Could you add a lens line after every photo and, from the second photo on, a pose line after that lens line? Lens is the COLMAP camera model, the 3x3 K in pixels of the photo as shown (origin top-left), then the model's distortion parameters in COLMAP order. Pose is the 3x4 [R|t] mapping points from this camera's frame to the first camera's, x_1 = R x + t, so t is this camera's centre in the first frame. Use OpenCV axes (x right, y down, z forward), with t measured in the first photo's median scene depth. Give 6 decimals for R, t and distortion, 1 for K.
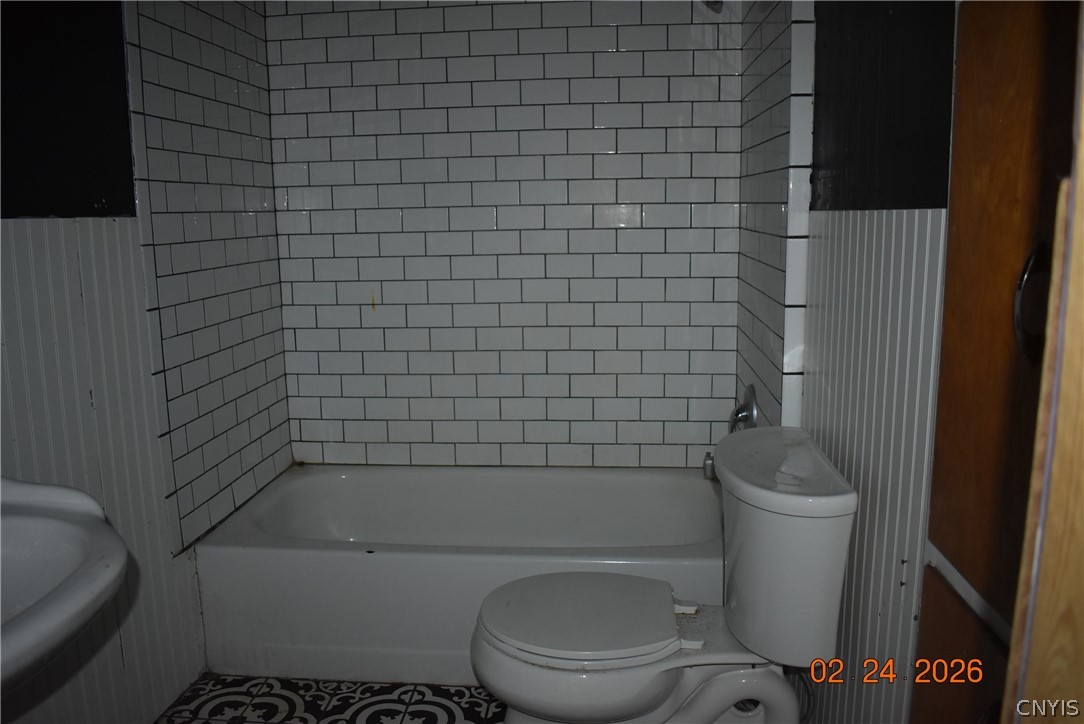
lens RADIAL K [[851.4, 0, 539.0], [0, 851.4, 360.7], [0, 0, 1]] dist [-0.090146, 0.008408]
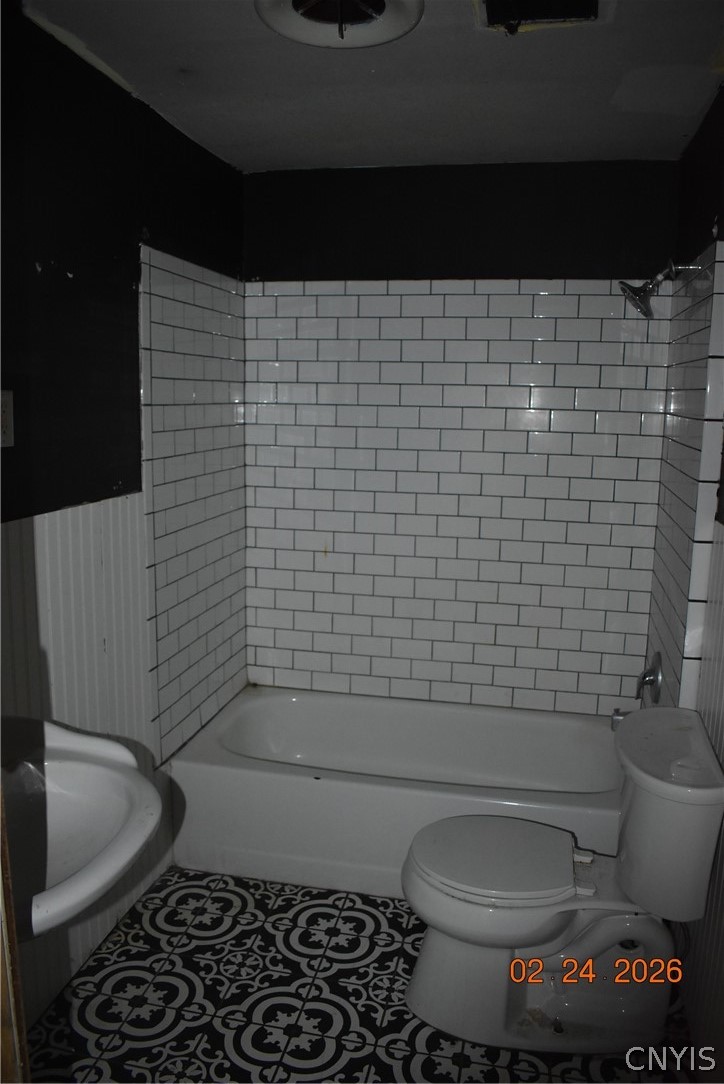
lens RADIAL K [[851.4, 0, 362.0], [0, 851.4, 543.3], [0, 0, 1]] dist [-0.090146, 0.008408]
pose [[0.991462, 0.055470, -0.118009, -0.016170], [-0.055579, 0.998451, 0.002370, -0.105677], [0.117958, 0.004209, 0.993010, -0.164220]]
